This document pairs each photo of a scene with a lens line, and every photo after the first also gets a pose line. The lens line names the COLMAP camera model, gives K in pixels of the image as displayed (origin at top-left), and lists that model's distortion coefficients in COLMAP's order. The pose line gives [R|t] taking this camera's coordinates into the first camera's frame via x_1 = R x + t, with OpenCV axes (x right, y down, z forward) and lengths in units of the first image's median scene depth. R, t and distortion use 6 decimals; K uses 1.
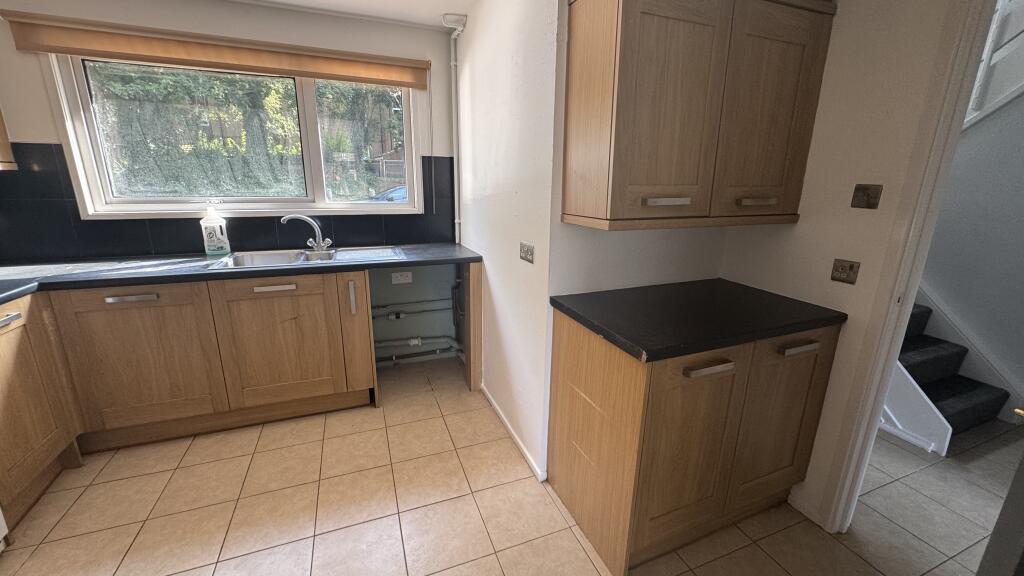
lens RADIAL K [[405.4, 0, 512.9], [0, 405.4, 287.1], [0, 0, 1]] dist [-0.000339, 0.000014]
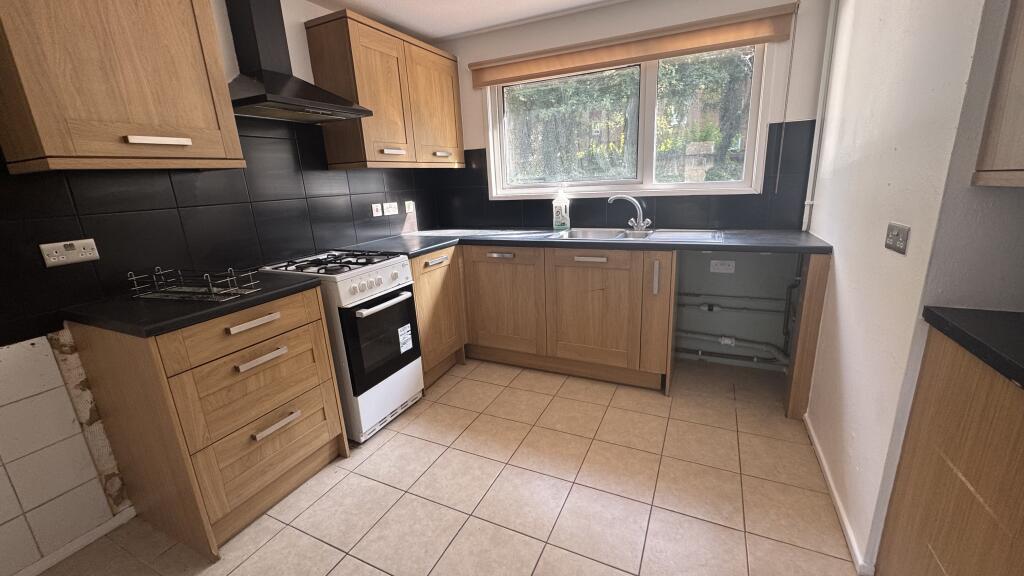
lens RADIAL K [[405.4, 0, 513.5], [0, 405.4, 286.0], [0, 0, 1]] dist [-0.000339, 0.000014]
pose [[0.681991, 0.141414, -0.717558, 0.075721], [-0.134136, 0.988671, 0.067357, 0.026604], [0.718954, 0.050313, 0.693234, 0.069767]]
